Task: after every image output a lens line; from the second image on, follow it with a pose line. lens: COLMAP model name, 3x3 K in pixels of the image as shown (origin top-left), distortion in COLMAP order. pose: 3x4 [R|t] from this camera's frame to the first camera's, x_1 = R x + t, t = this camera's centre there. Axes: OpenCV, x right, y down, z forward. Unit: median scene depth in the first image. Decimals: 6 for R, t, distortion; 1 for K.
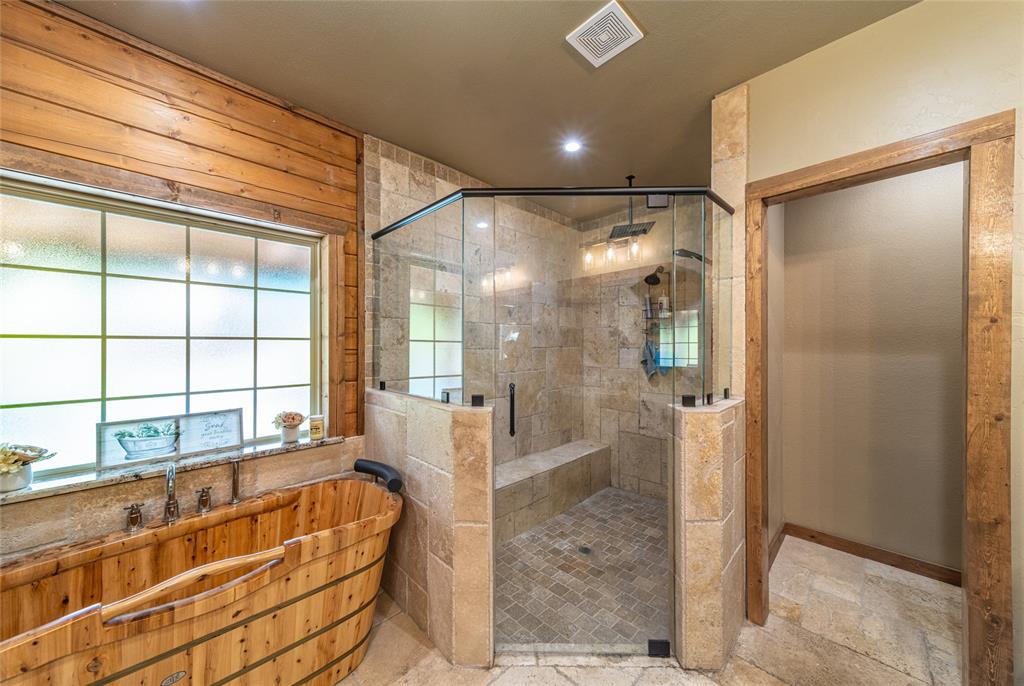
lens RADIAL K [[356.8, 0, 511.1], [0, 356.8, 346.9], [0, 0, 1]] dist [0.005419, 0.000260]
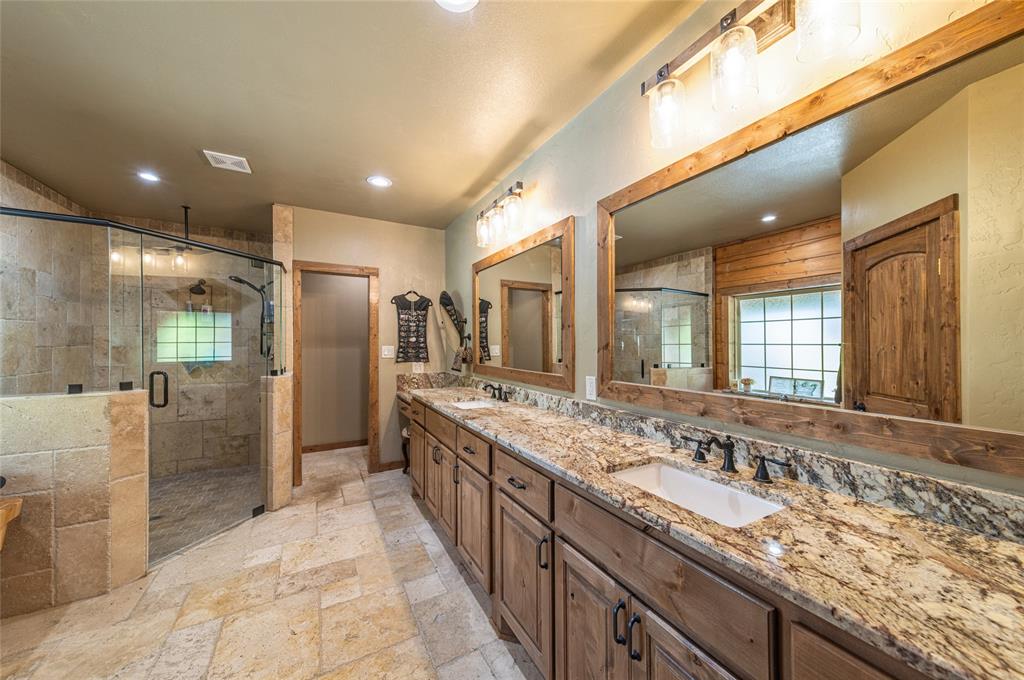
lens RADIAL K [[356.8, 0, 511.7], [0, 356.8, 342.5], [0, 0, 1]] dist [0.005419, 0.000260]
pose [[0.266453, 0.002514, 0.963845, -0.863314], [0.005723, 0.999975, -0.004191, 0.003094], [-0.963831, 0.006632, 0.266432, -0.626846]]
